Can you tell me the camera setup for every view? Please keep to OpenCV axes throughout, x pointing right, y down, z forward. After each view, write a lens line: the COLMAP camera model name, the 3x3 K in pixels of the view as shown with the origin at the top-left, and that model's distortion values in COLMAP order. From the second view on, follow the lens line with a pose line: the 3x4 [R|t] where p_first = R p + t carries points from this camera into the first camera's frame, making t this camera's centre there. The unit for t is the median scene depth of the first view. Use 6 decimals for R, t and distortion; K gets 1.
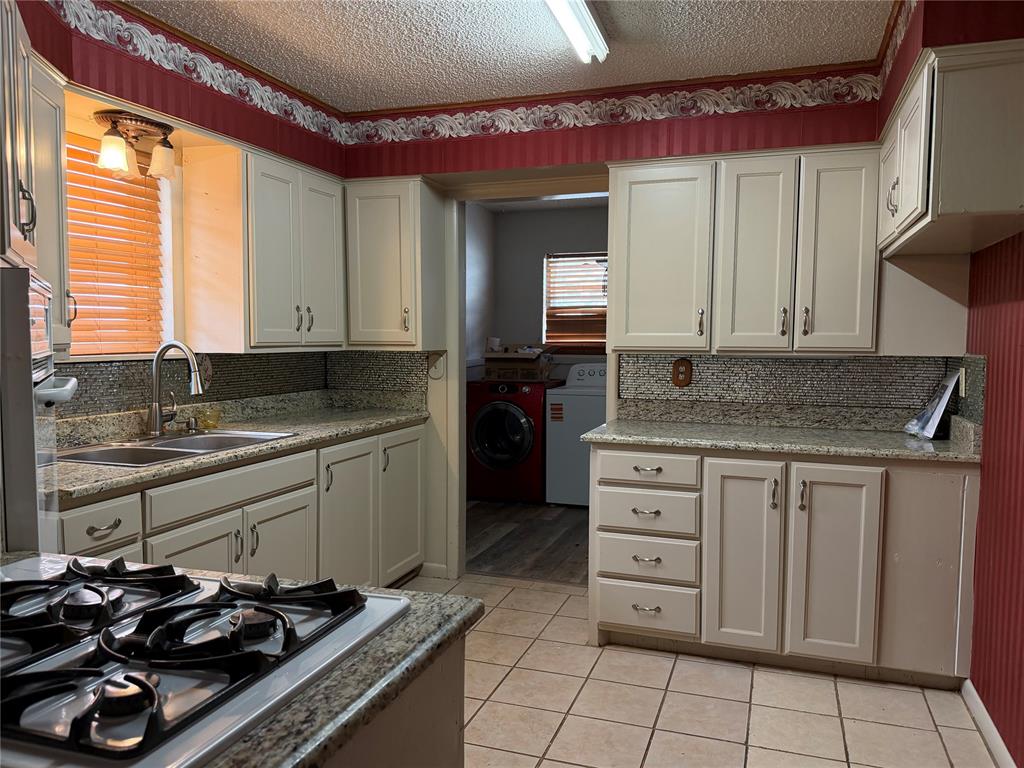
lens RADIAL K [[777.0, 0, 514.6], [0, 777.0, 384.8], [0, 0, 1]] dist [0.055839, -0.018358]
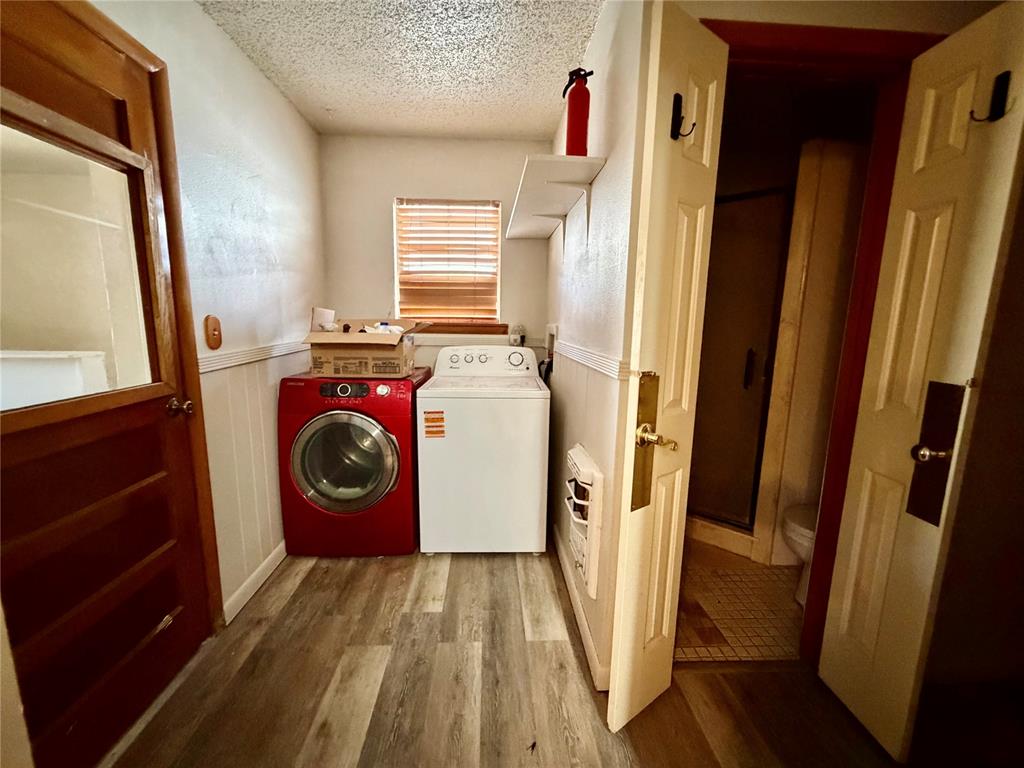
lens RADIAL K [[408.7, 0, 510.1], [0, 408.7, 381.9], [0, 0, 1]] dist [0.000248, 0.000539]
pose [[0.929363, -0.048298, 0.365995, -0.010786], [0.012552, 0.994966, 0.099424, -0.032769], [-0.368955, -0.087806, 0.925290, 0.634702]]
